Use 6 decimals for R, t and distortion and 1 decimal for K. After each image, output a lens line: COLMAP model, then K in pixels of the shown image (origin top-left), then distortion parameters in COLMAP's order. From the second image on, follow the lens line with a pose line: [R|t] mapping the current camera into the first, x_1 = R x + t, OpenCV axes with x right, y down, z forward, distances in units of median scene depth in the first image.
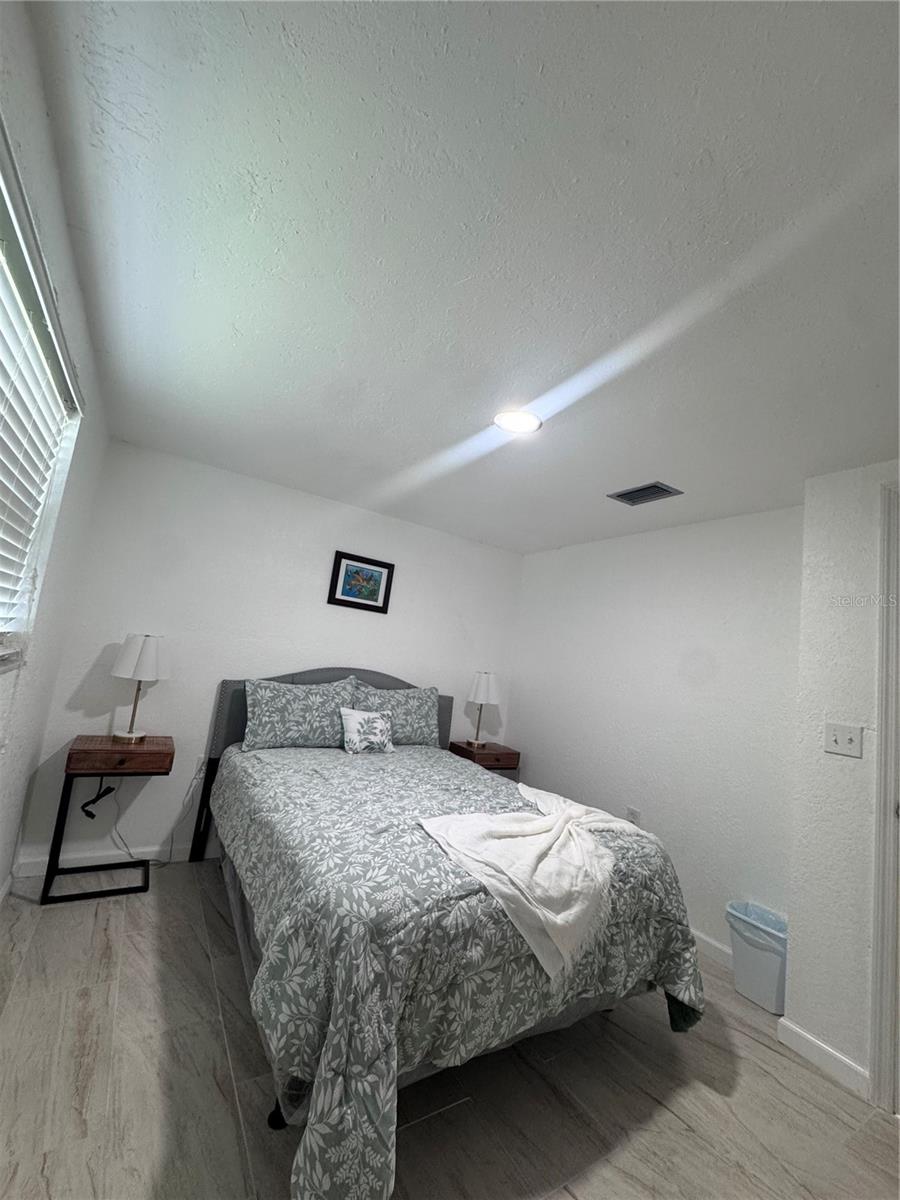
lens RADIAL K [[479.1, 0, 443.0], [0, 479.1, 597.6], [0, 0, 1]] dist [-0.005958, 0.000336]
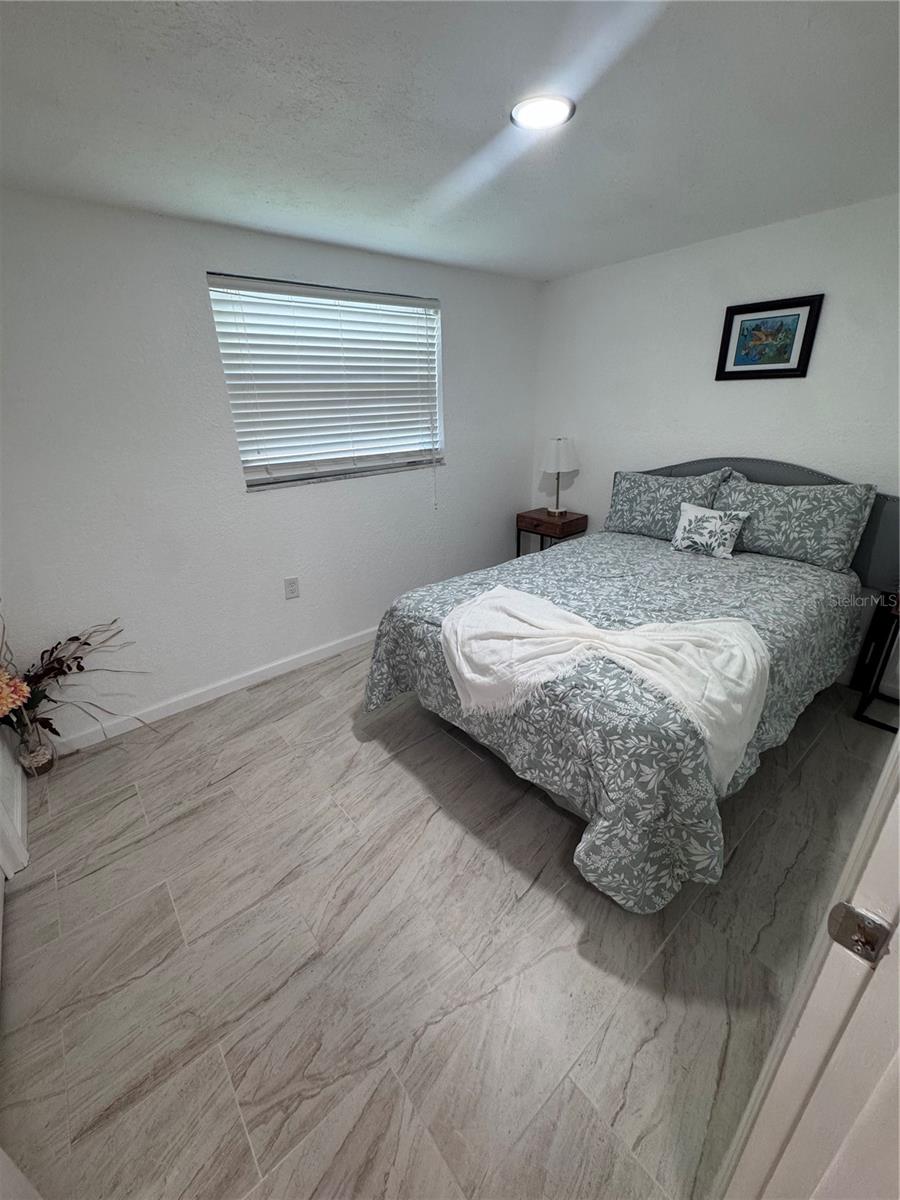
lens RADIAL K [[479.1, 0, 450.3], [0, 479.1, 593.3], [0, 0, 1]] dist [-0.005958, 0.000336]
pose [[0.133886, 0.247916, -0.959485, 0.687592], [0.172125, 0.947669, 0.268881, 0.069351], [0.975934, -0.201151, 0.084207, 0.449779]]
